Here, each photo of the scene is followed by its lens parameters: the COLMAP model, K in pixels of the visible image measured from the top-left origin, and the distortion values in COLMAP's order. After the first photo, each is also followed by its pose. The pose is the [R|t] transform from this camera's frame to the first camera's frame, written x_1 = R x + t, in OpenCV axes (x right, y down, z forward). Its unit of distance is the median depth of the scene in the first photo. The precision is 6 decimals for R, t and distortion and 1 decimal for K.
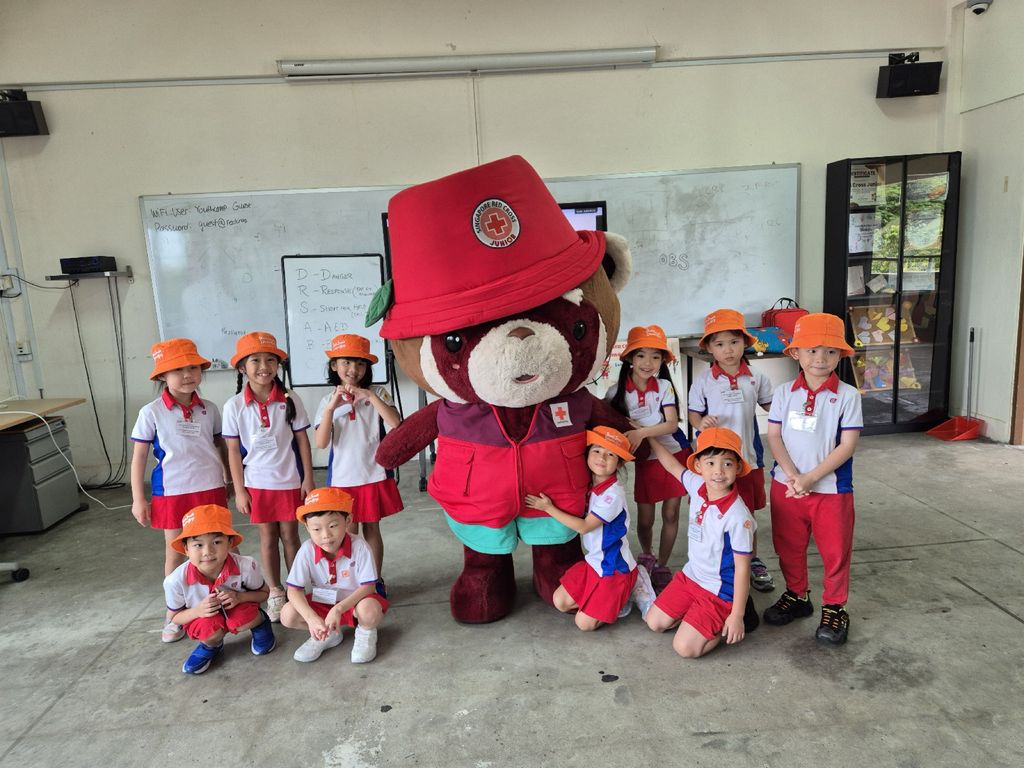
lens RADIAL K [[697.0, 0, 505.5], [0, 697.0, 384.0], [0, 0, 1]] dist [0.040627, -0.046146]
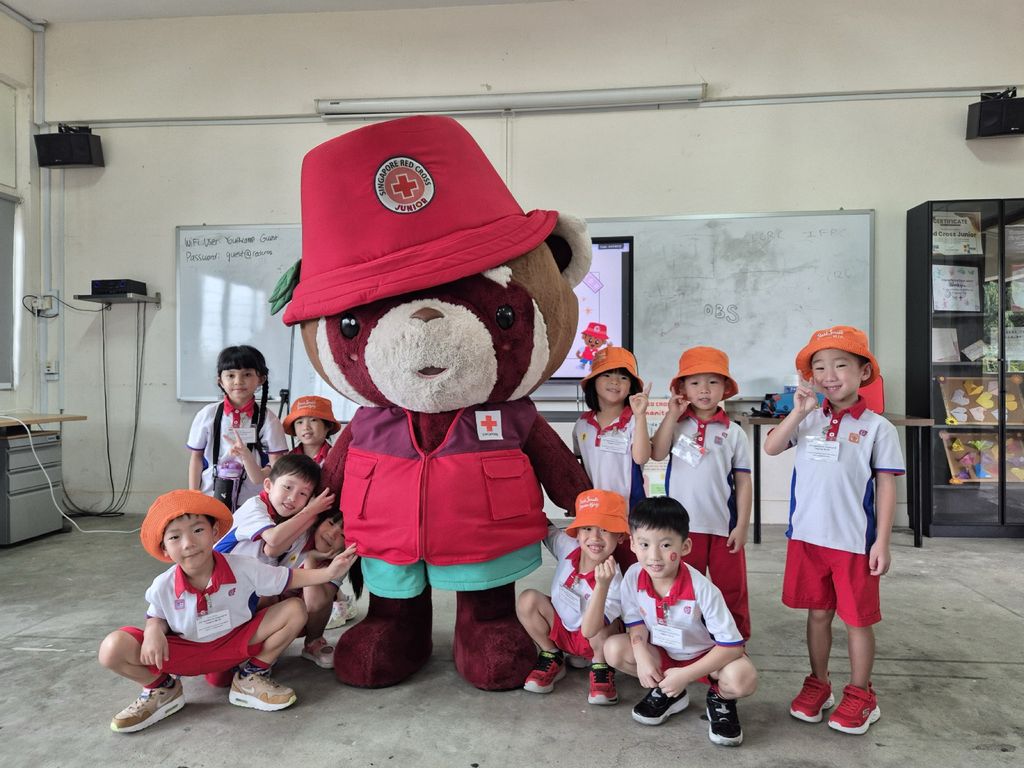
lens RADIAL K [[697.0, 0, 516.5], [0, 697.0, 374.6], [0, 0, 1]] dist [0.040627, -0.046146]
pose [[0.984262, 0.054856, -0.167983, 0.147940], [-0.081671, 0.984194, -0.157137, 0.064640], [0.156708, 0.168384, 0.973185, 0.120452]]
